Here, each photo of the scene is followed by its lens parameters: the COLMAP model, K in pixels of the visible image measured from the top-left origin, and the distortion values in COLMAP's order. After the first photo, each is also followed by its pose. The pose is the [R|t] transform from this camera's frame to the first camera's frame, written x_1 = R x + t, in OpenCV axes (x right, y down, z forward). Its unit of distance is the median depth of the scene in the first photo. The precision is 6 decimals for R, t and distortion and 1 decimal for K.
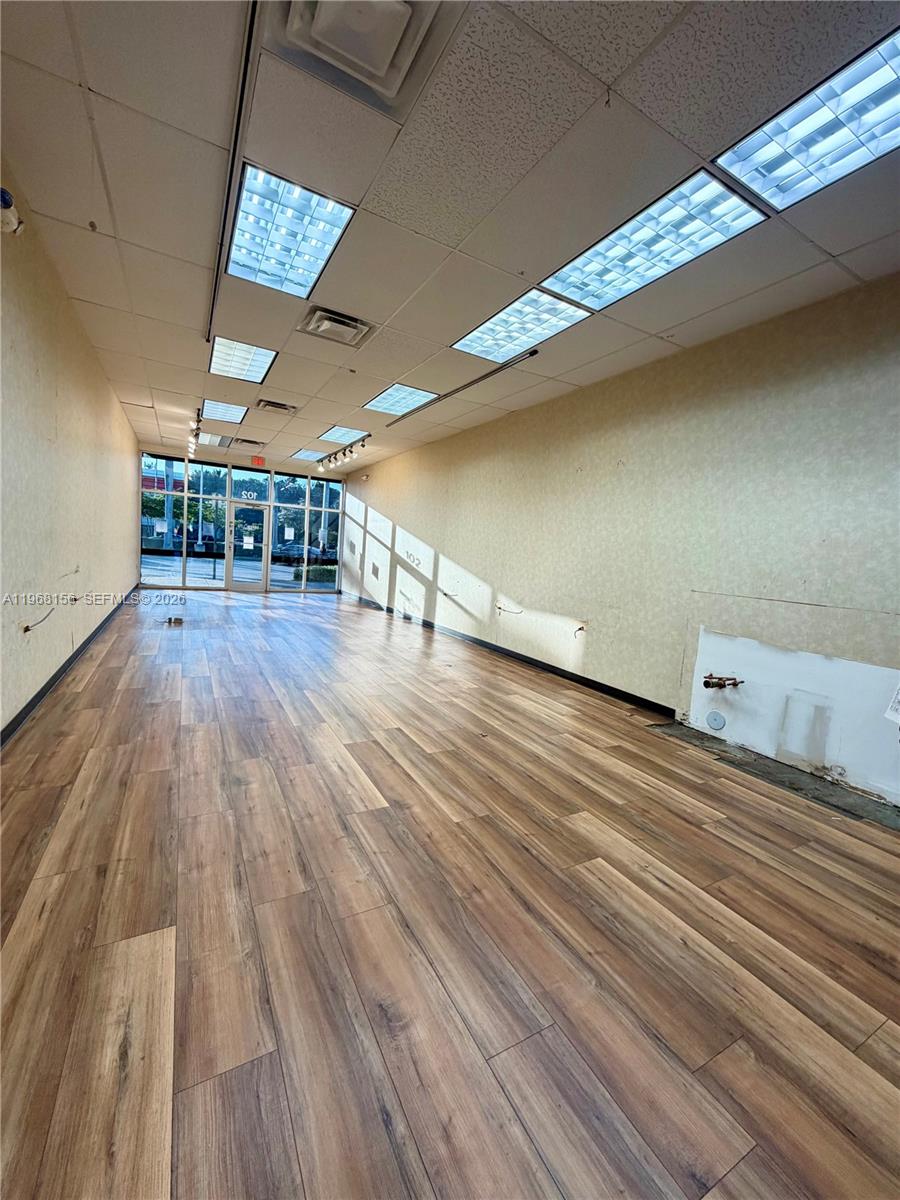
lens RADIAL K [[478.5, 0, 446.9], [0, 478.5, 593.9], [0, 0, 1]] dist [-0.000351, -0.000430]
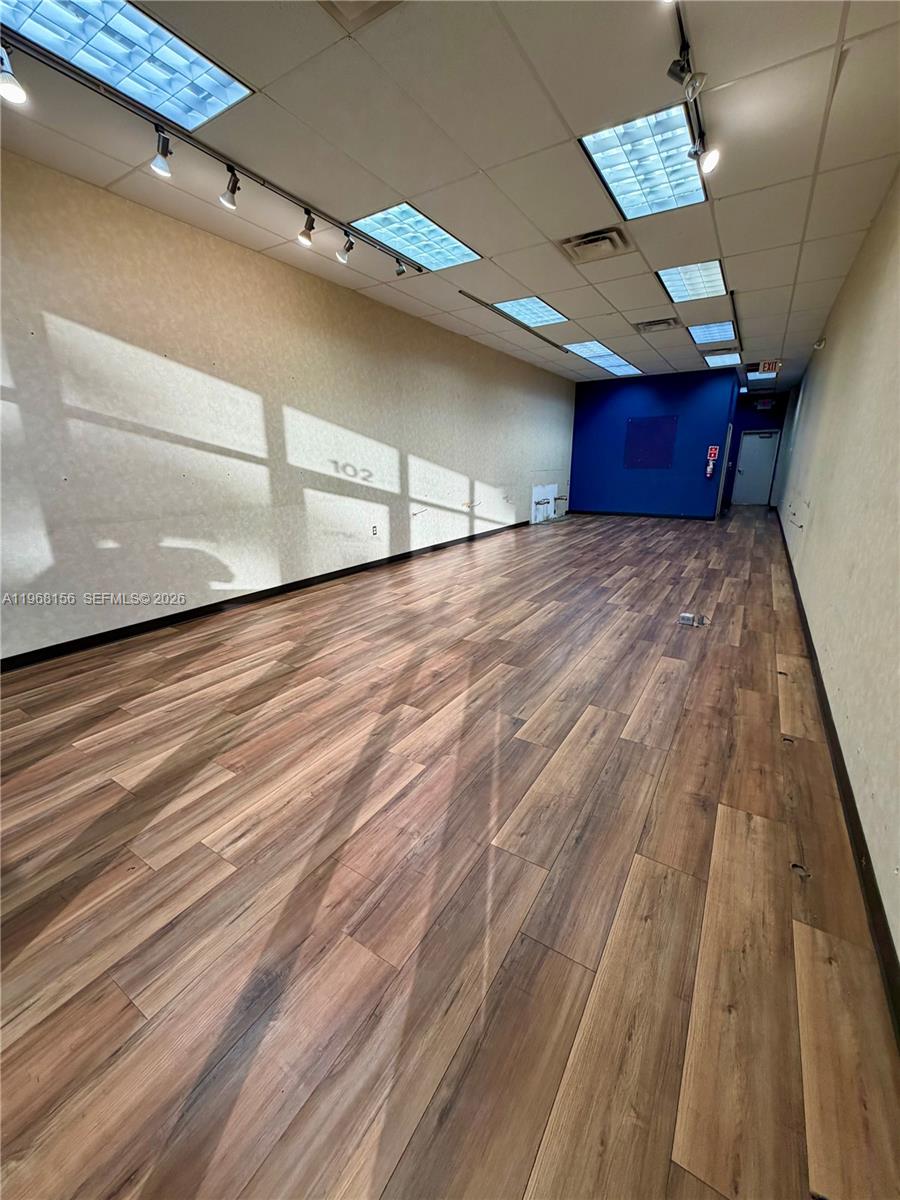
lens RADIAL K [[478.5, 0, 449.1], [0, 478.5, 604.9], [0, 0, 1]] dist [-0.000351, -0.000430]
pose [[-0.484859, -0.318352, 0.814595, -1.678363], [0.042591, 0.921699, 0.385560, -0.379239], [-0.873555, 0.221636, -0.433335, 2.814680]]
